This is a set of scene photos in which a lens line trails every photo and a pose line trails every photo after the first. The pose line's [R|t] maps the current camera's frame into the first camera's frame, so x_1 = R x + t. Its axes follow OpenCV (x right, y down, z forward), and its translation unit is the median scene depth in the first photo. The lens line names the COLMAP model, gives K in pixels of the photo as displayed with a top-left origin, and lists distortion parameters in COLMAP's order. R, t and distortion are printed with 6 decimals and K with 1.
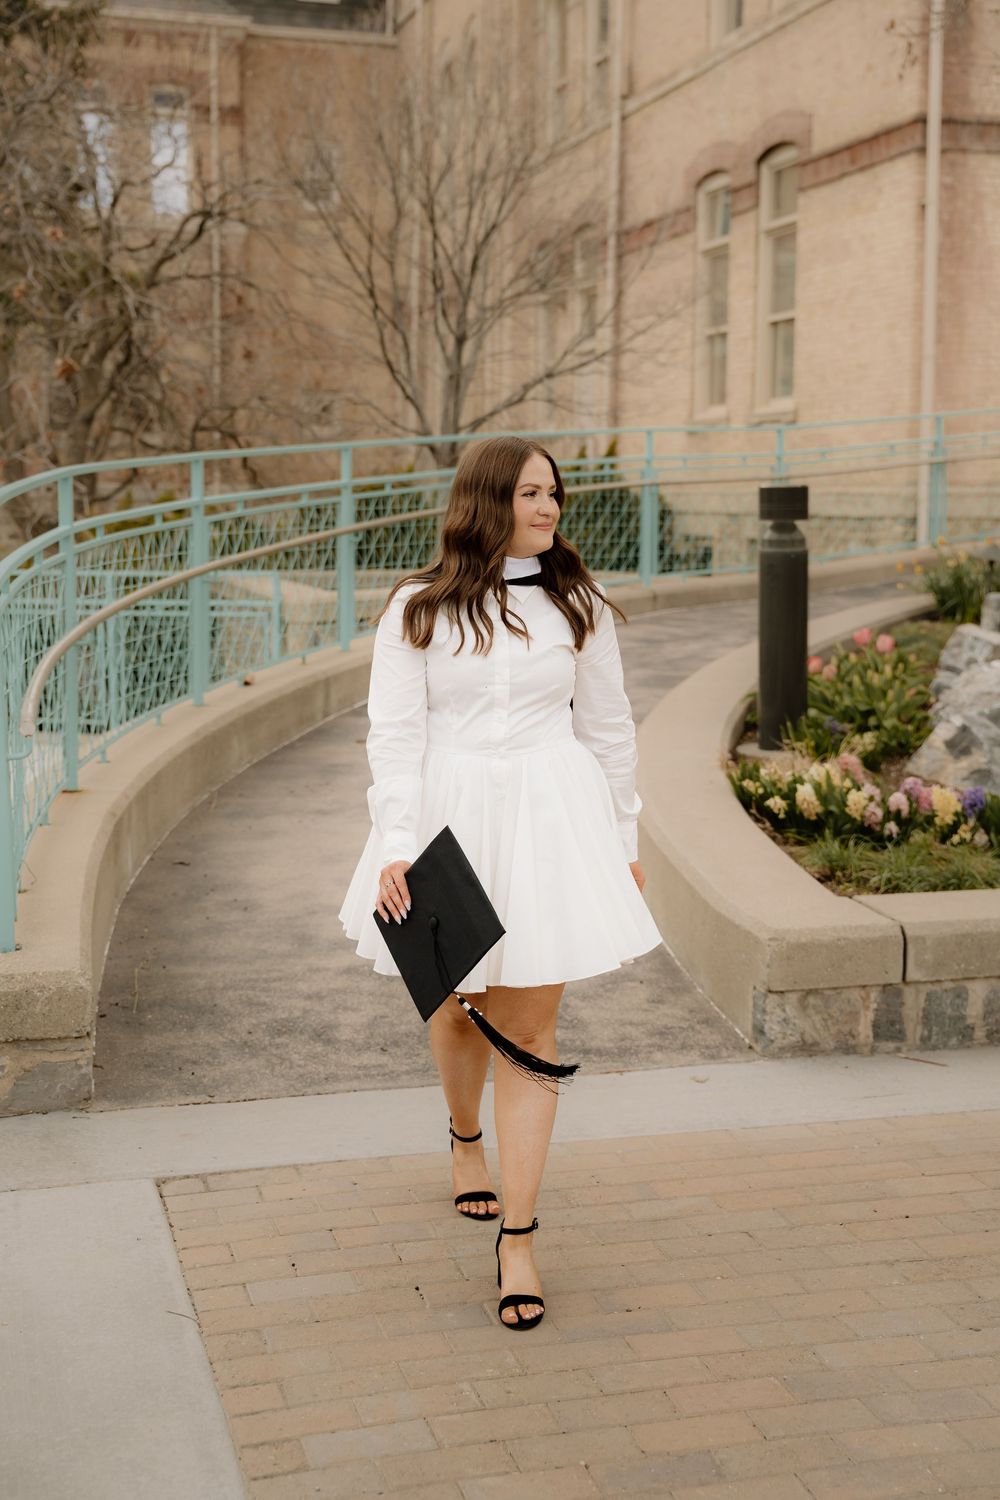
lens RADIAL K [[1850.3, 0, 533.3], [0, 1850.3, 675.7], [0, 0, 1]] dist [0.088500, 0.053684]
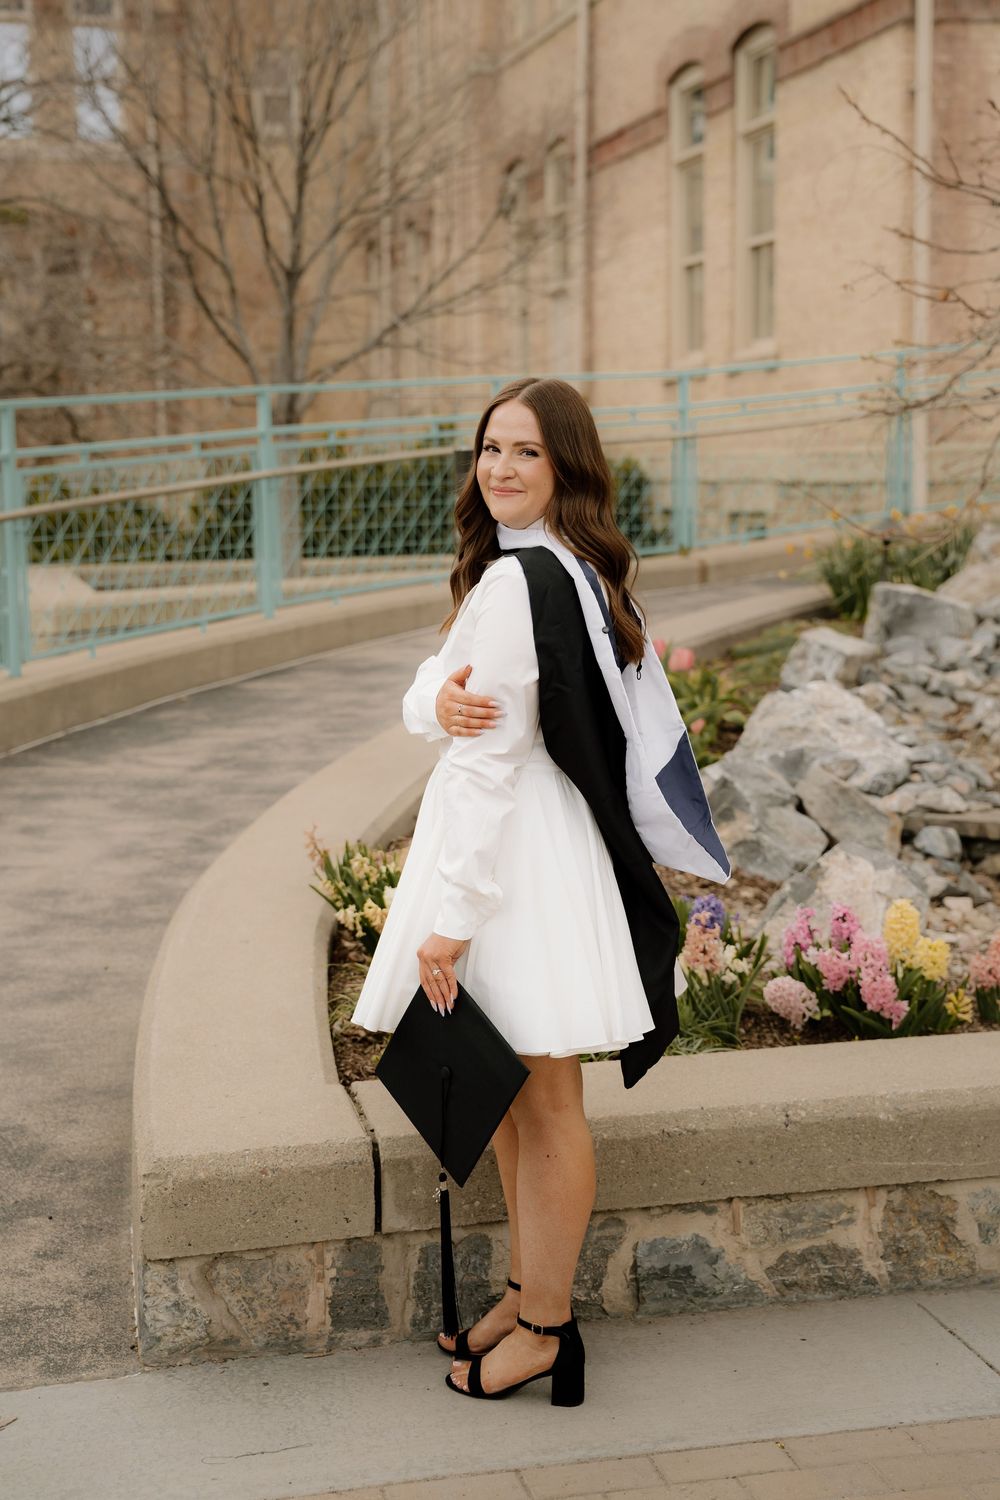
lens RADIAL K [[2128.2, 0, 495.3], [0, 2128.2, 692.1], [0, 0, 1]] dist [0.177695, 0.033958]
pose [[0.999297, -0.017715, -0.033047, 0.172291], [0.018022, 0.999797, 0.009021, -0.015679], [0.032881, -0.009611, 0.999413, 0.179222]]
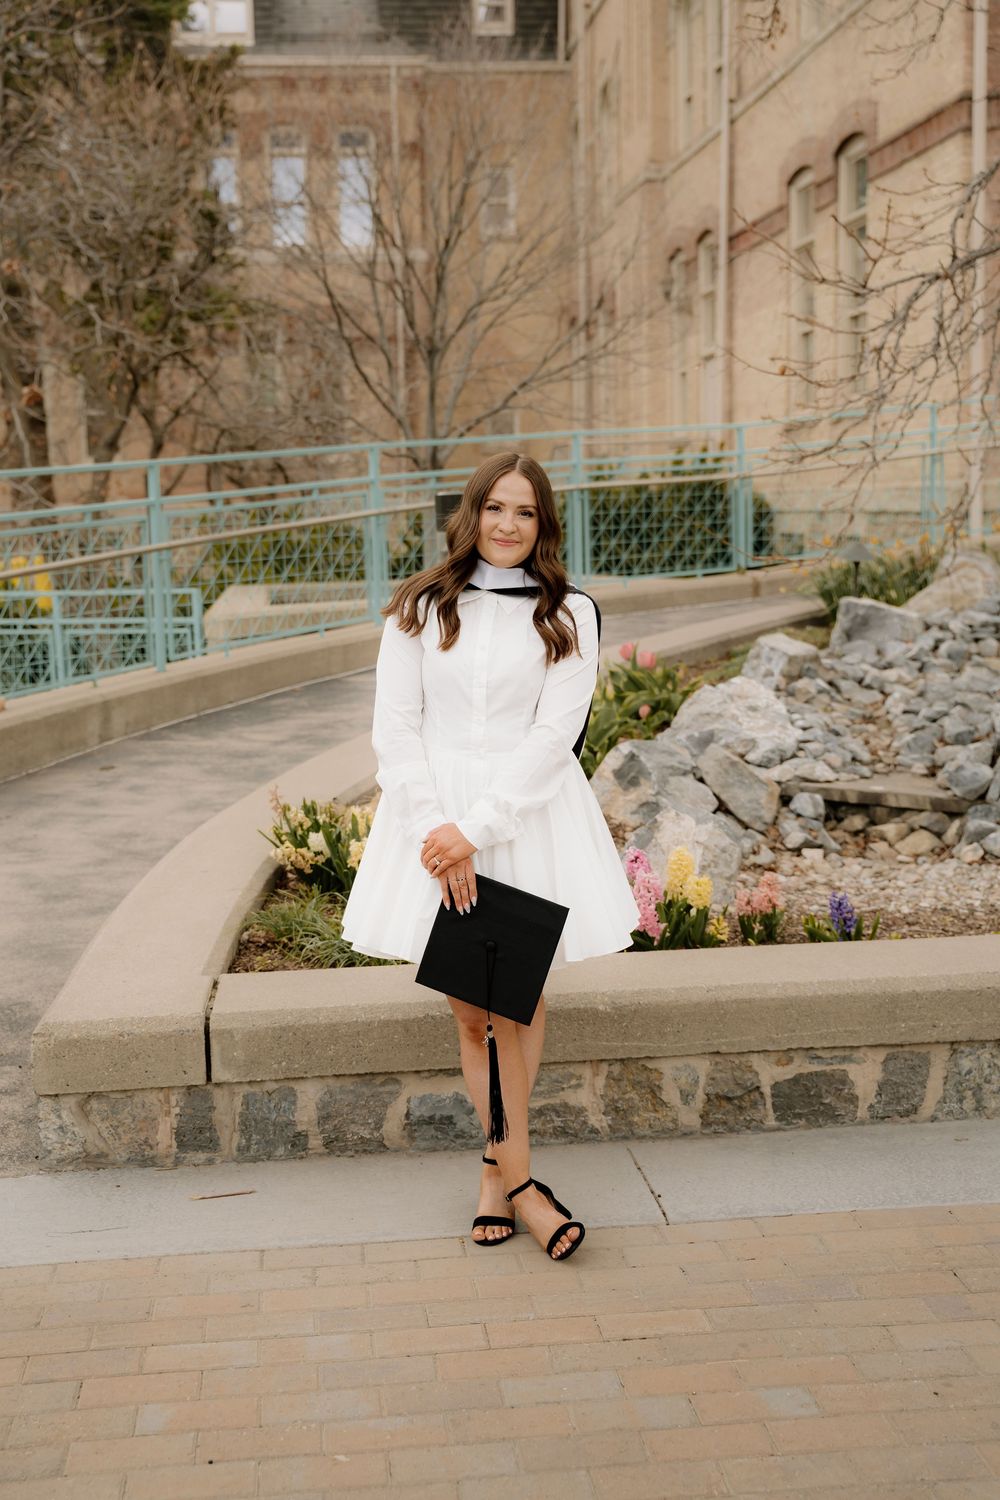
lens RADIAL K [[1738.6, 0, 452.4], [0, 1738.6, 706.7], [0, 0, 1]] dist [0.065207, 0.074491]
pose [[0.985908, -0.012826, -0.166795, 0.288207], [0.016304, 0.999677, 0.019498, -0.014043], [0.166491, -0.021942, 0.985799, 0.151495]]
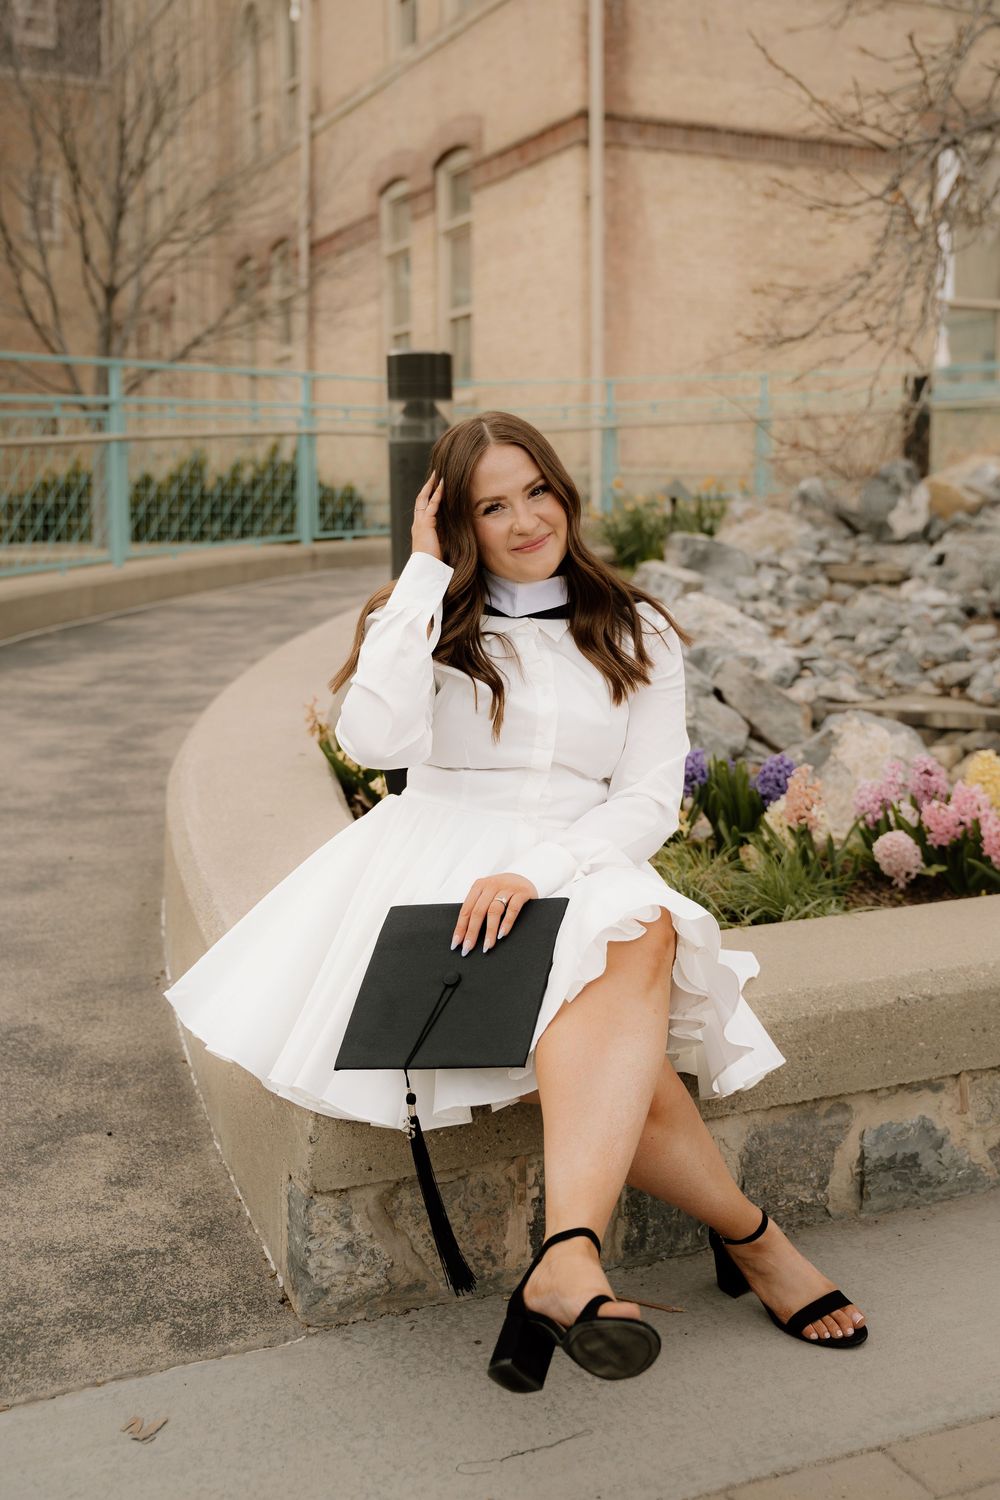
lens RADIAL K [[1603.9, 0, 536.6], [0, 1603.9, 675.2], [0, 0, 1]] dist [0.009175, 0.081328]
pose [[0.985500, -0.020250, 0.168461, 0.074028], [0.019120, 0.999783, 0.008327, 0.023031], [-0.168593, -0.004985, 0.985673, 0.374359]]
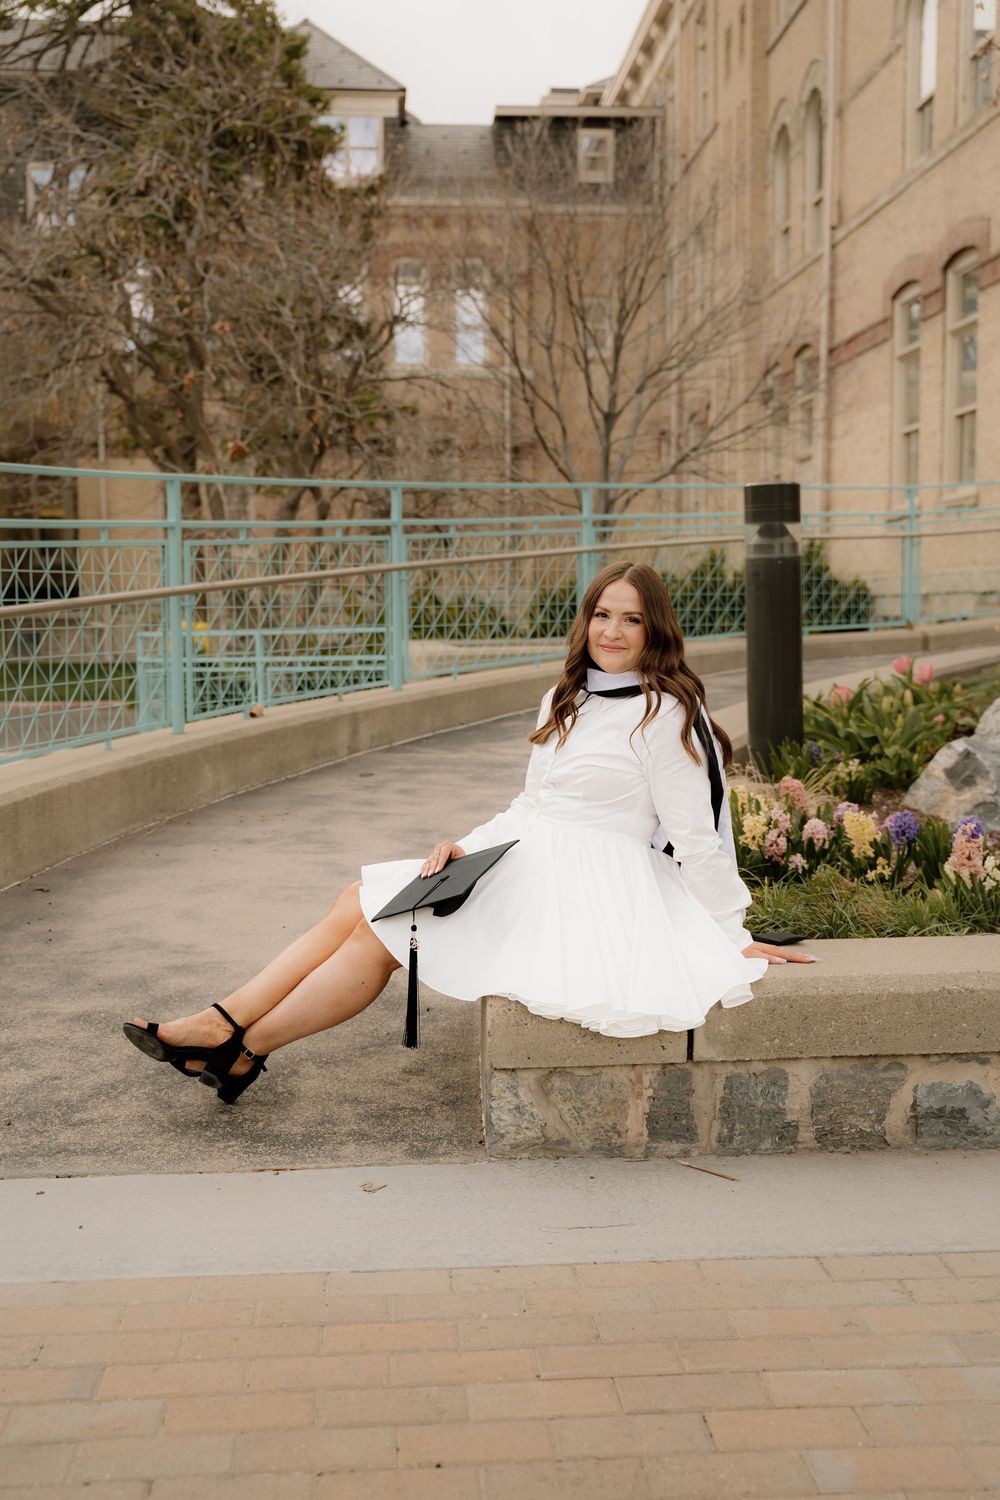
lens RADIAL K [[1566.3, 0, 505.0], [0, 1566.3, 745.3], [0, 0, 1]] dist [-0.007220, 0.063768]
pose [[0.982837, 0.003129, -0.184452, 0.155847], [-0.004300, 0.999973, -0.005952, 0.029397], [0.184428, 0.006643, 0.982824, 0.250365]]
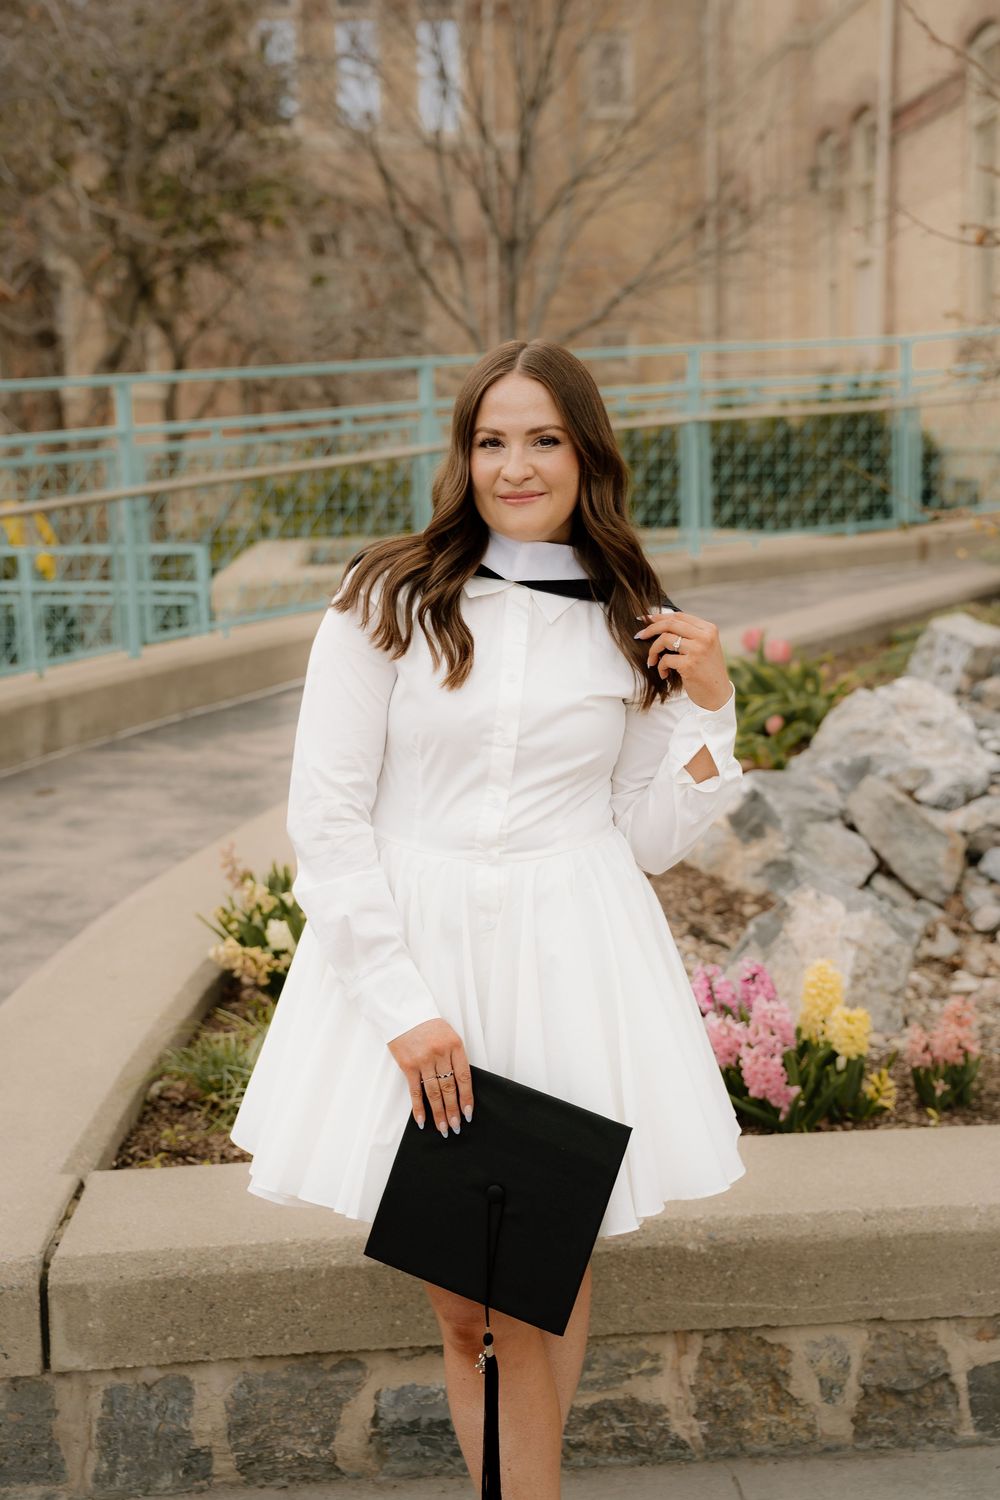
lens RADIAL K [[2051.3, 0, 529.5], [0, 2051.3, 720.3], [0, 0, 1]] dist [0.100676, 0.094018]
pose [[0.983836, -0.002666, -0.179050, 0.282993], [0.009526, 0.999253, 0.037464, -0.024696], [0.178816, -0.038564, 0.983126, 0.297028]]
